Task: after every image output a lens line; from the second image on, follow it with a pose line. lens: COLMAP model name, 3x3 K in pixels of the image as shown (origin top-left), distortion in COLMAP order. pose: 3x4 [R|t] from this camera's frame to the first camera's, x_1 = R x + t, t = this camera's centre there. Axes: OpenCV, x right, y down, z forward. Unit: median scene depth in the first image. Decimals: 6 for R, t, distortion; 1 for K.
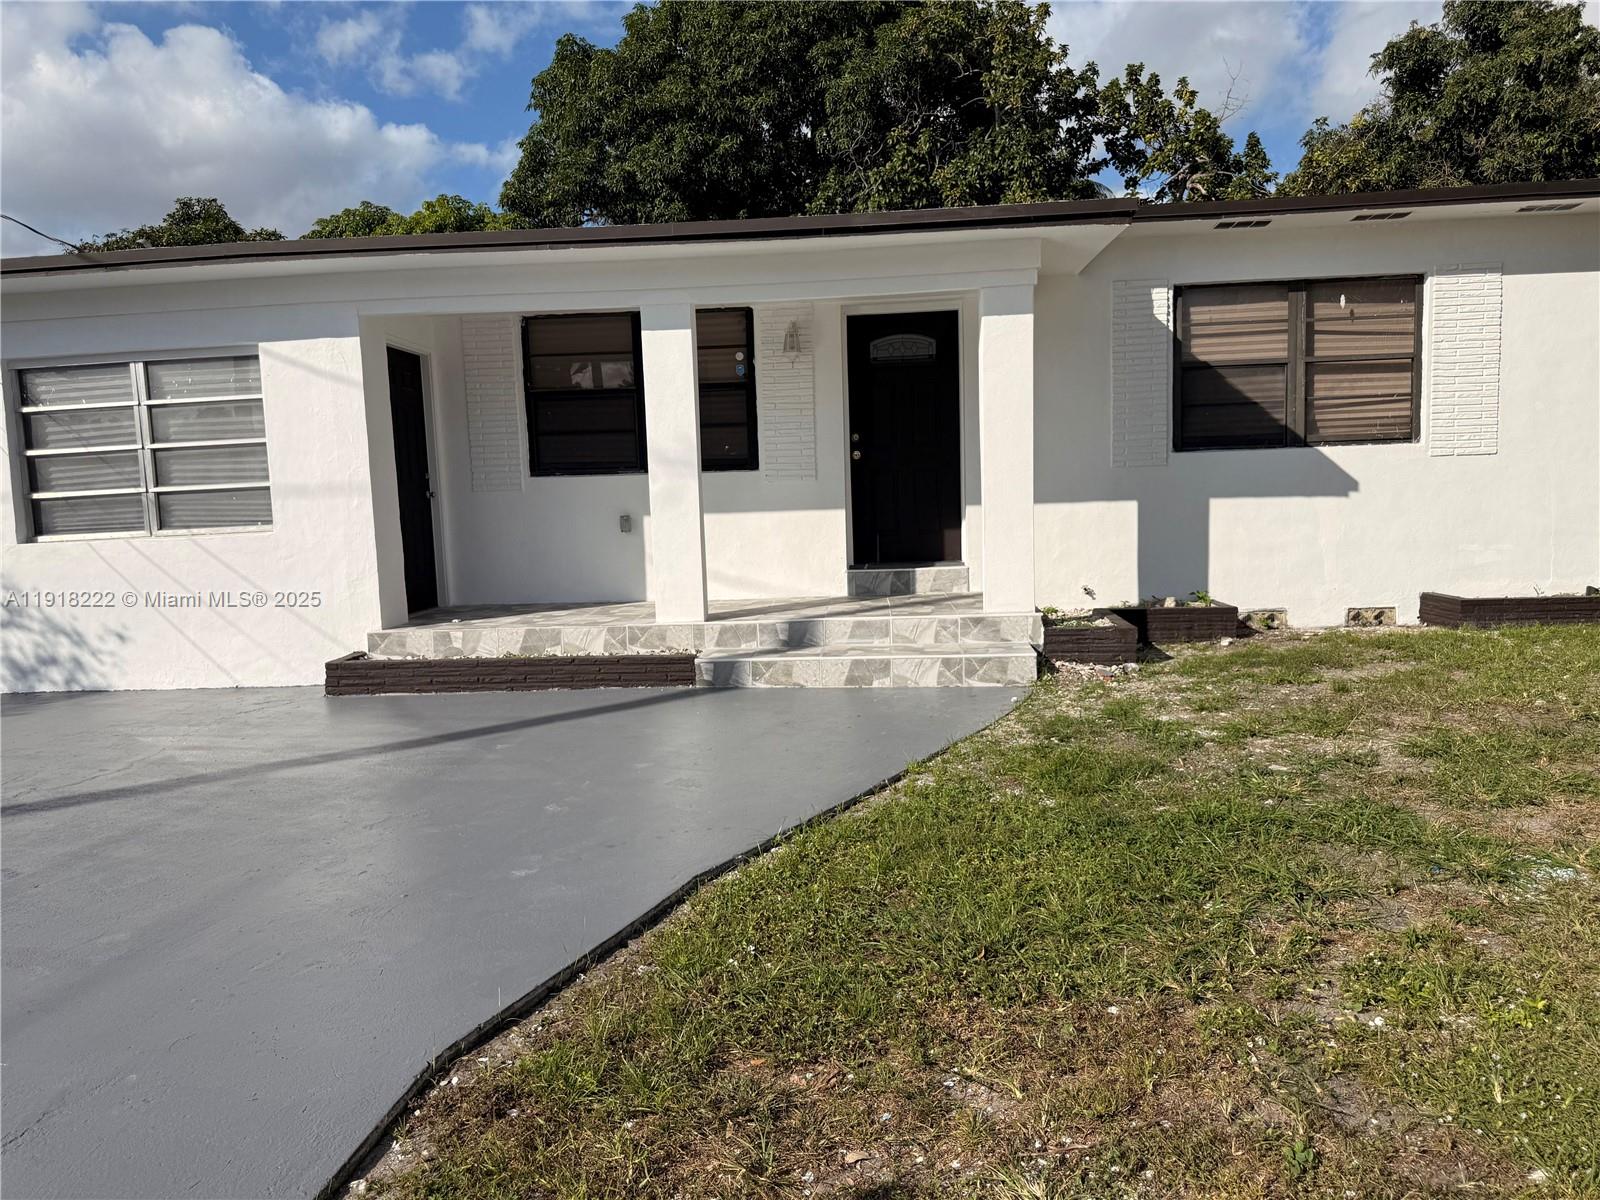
lens RADIAL K [[1208.9, 0, 800.0], [0, 1208.9, 600.0], [0, 0, 1]] dist [0.035692, -0.042170]
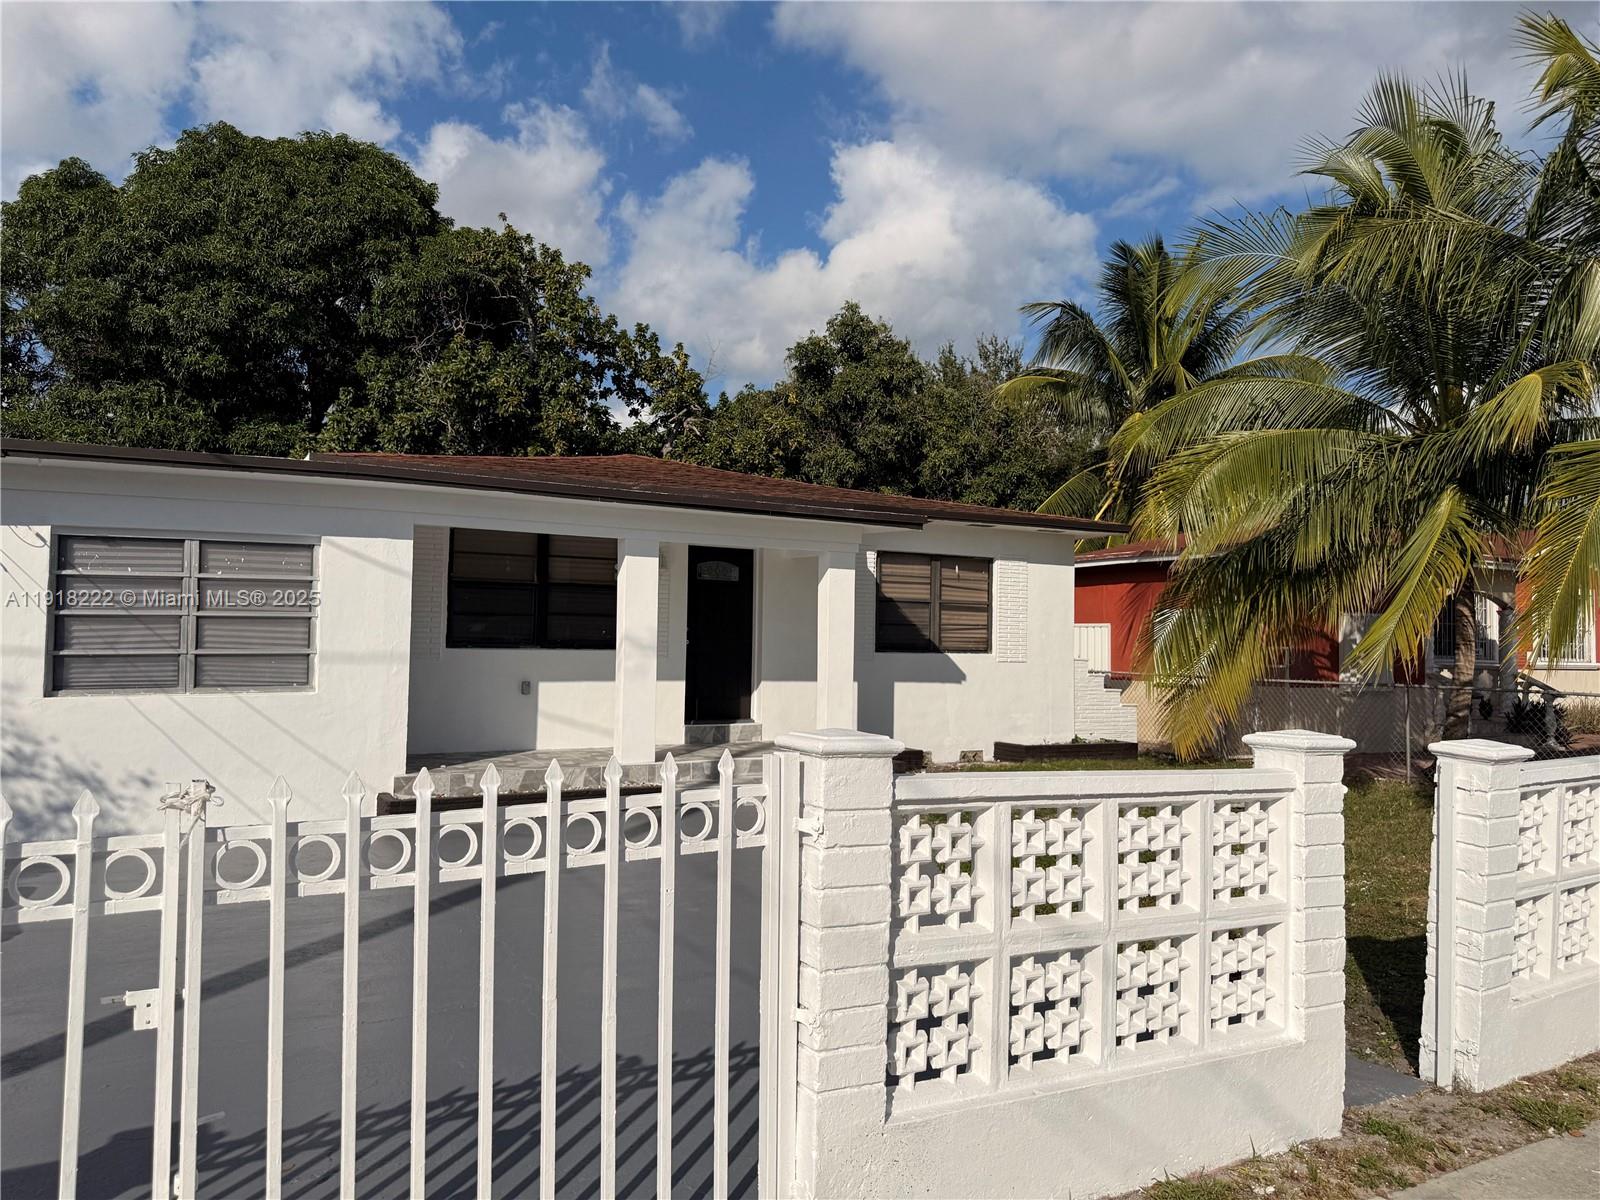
lens RADIAL K [[1253.3, 0, 800.0], [0, 1253.3, 600.0], [0, 0, 1]] dist [0.099524, -0.220156]
pose [[0.807543, 0.065280, 0.586185, -0.749037], [0.003865, 0.993249, -0.115936, 0.000408], [-0.589796, 0.095889, 0.801839, -0.273079]]
